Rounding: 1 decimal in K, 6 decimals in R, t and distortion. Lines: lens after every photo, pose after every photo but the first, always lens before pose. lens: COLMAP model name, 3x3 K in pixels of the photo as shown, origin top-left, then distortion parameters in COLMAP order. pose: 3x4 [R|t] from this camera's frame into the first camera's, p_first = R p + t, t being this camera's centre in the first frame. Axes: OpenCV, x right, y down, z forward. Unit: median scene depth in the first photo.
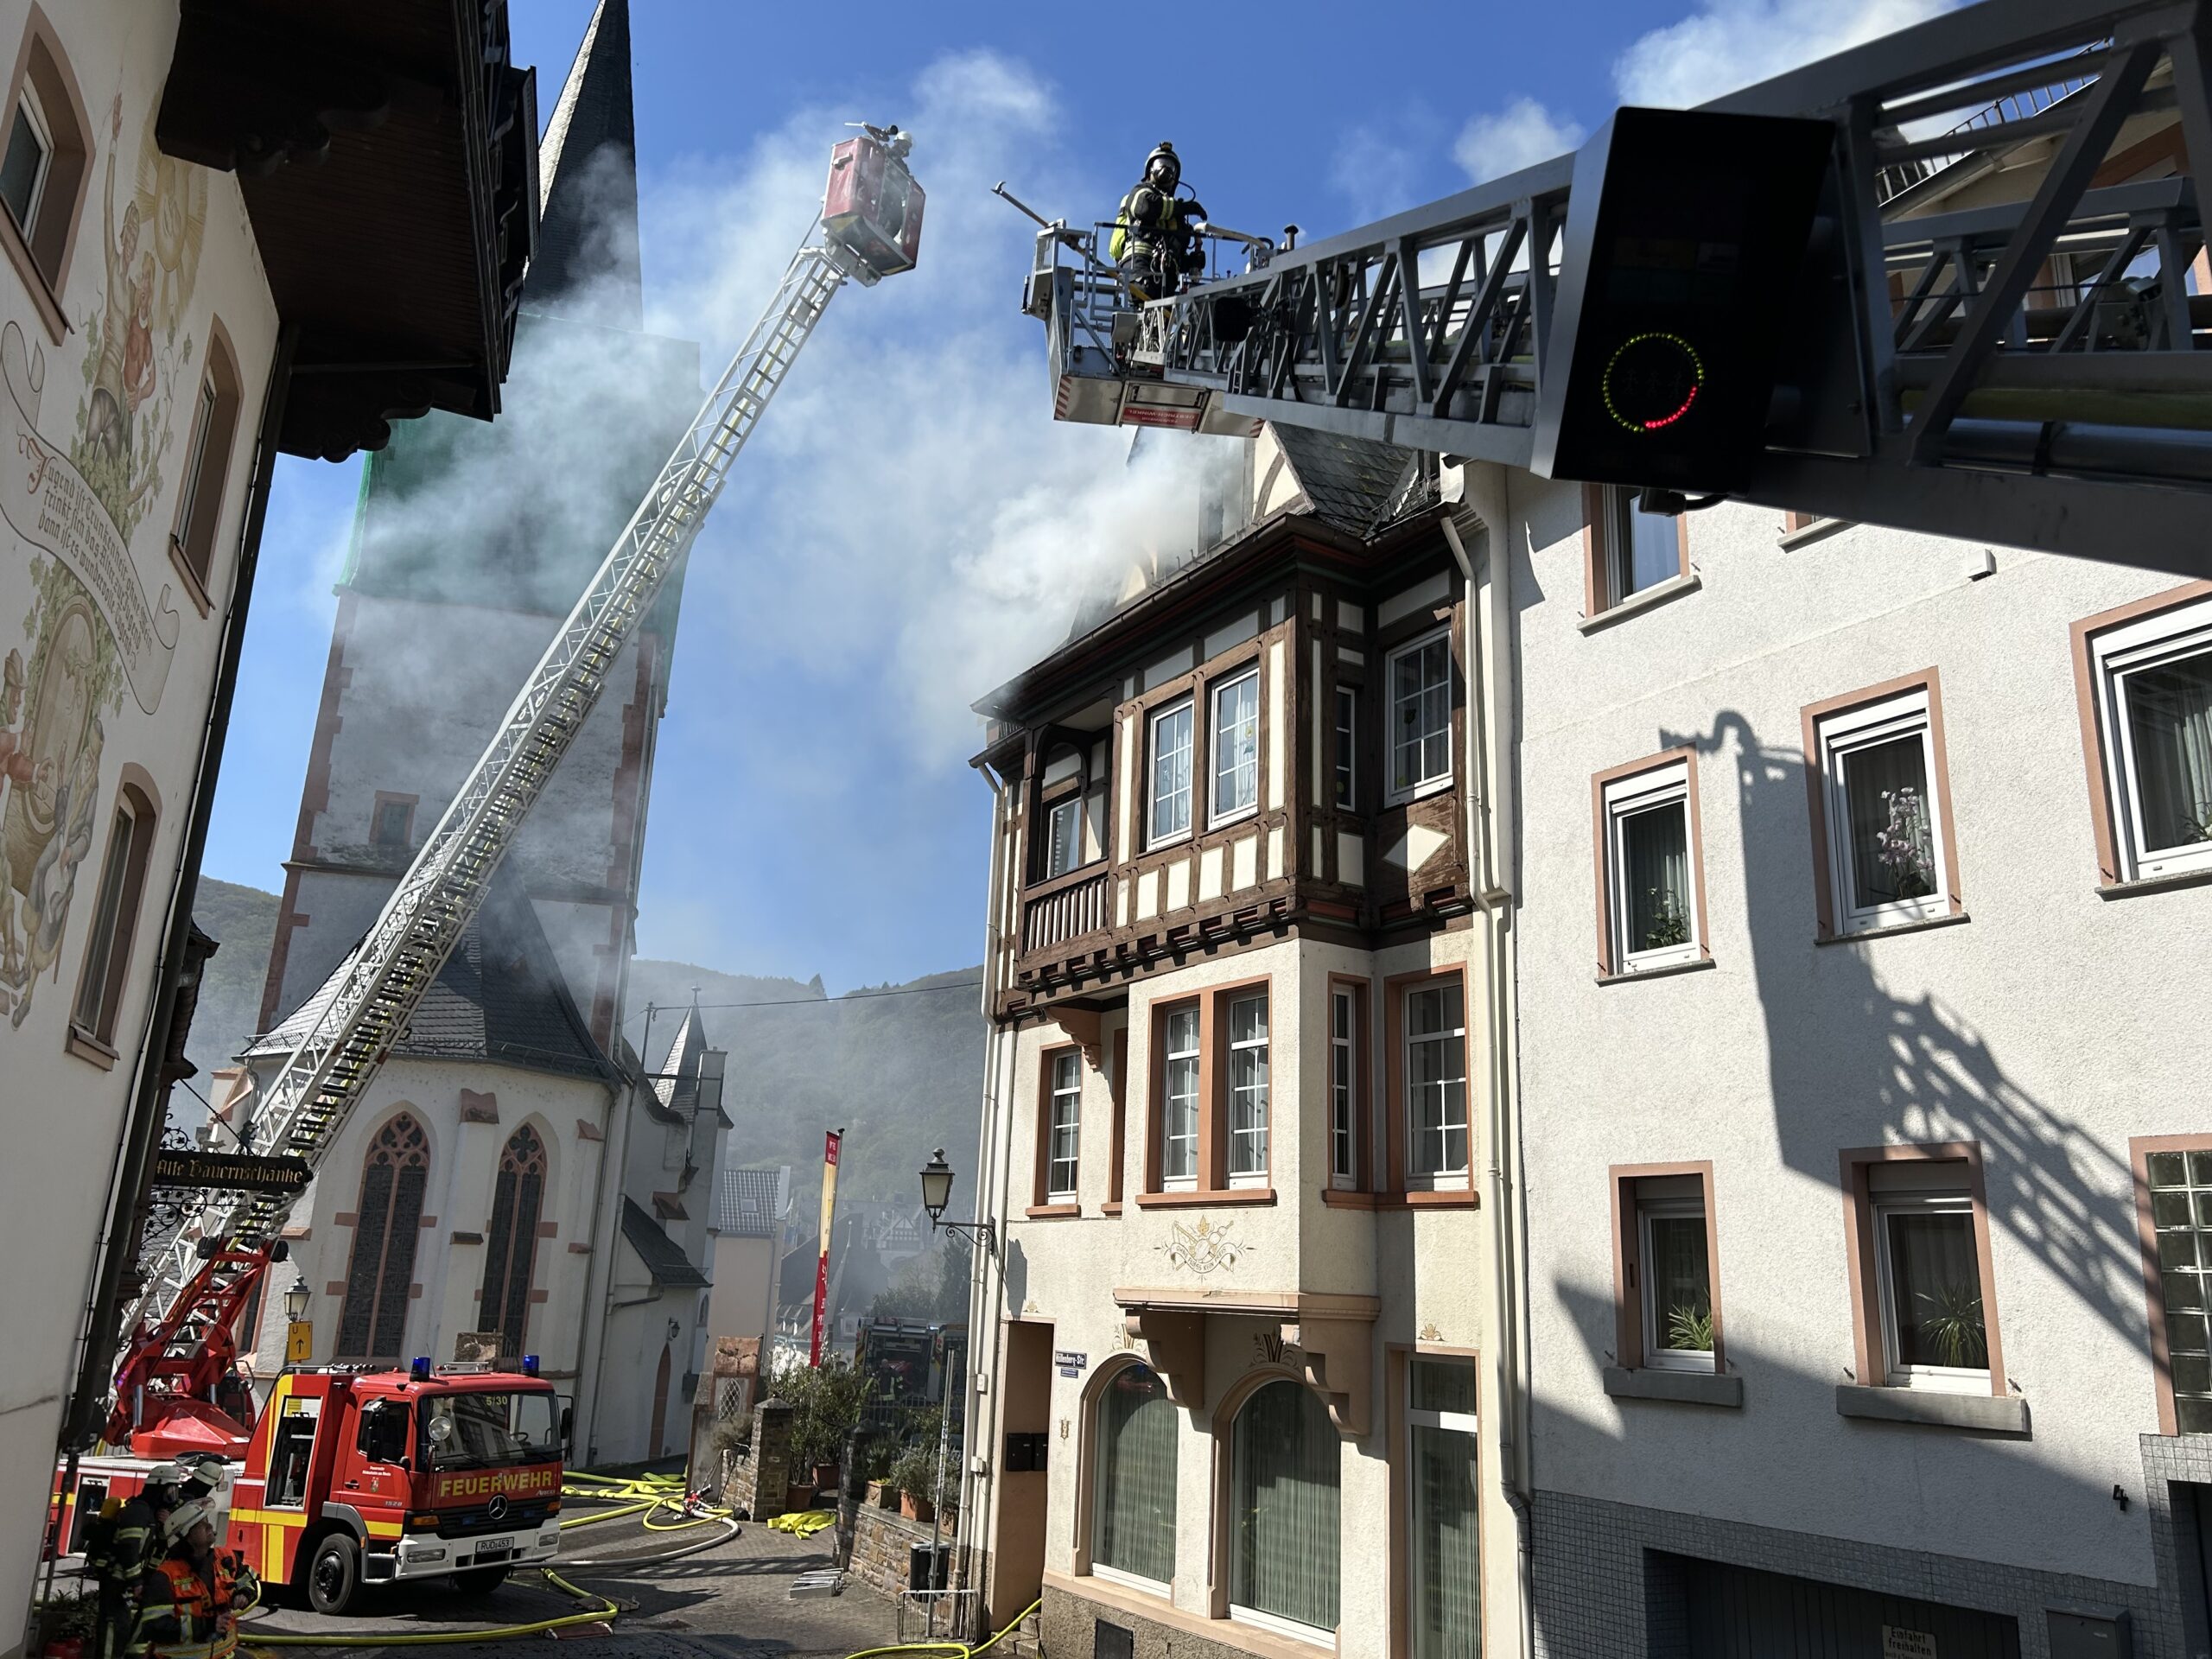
lens RADIAL K [[1645.3, 0, 1110.6], [0, 1645.3, 831.5], [0, 0, 1]] dist [0.040070, -0.030287]
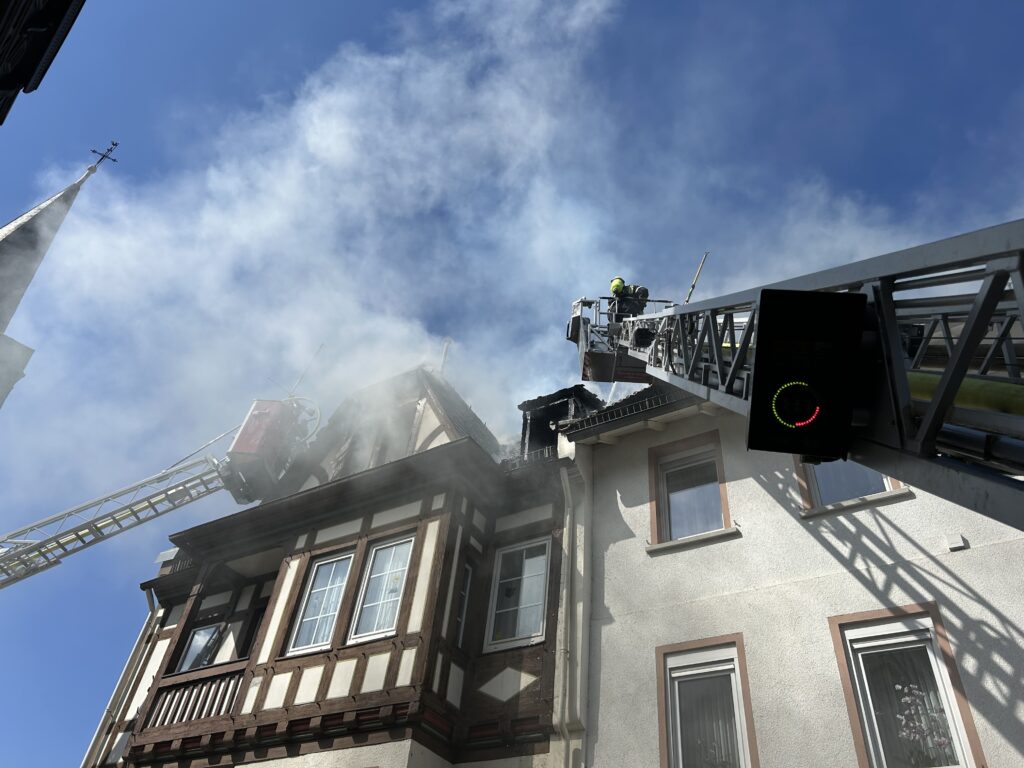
lens RADIAL K [[761.7, 0, 519.0], [0, 761.7, 390.2], [0, 0, 1]] dist [0.040070, -0.030287]
pose [[0.889034, 0.340609, 0.305947, -0.077097], [-0.174532, 0.869908, -0.461301, 0.082107], [-0.423269, 0.356715, 0.832825, 0.348249]]
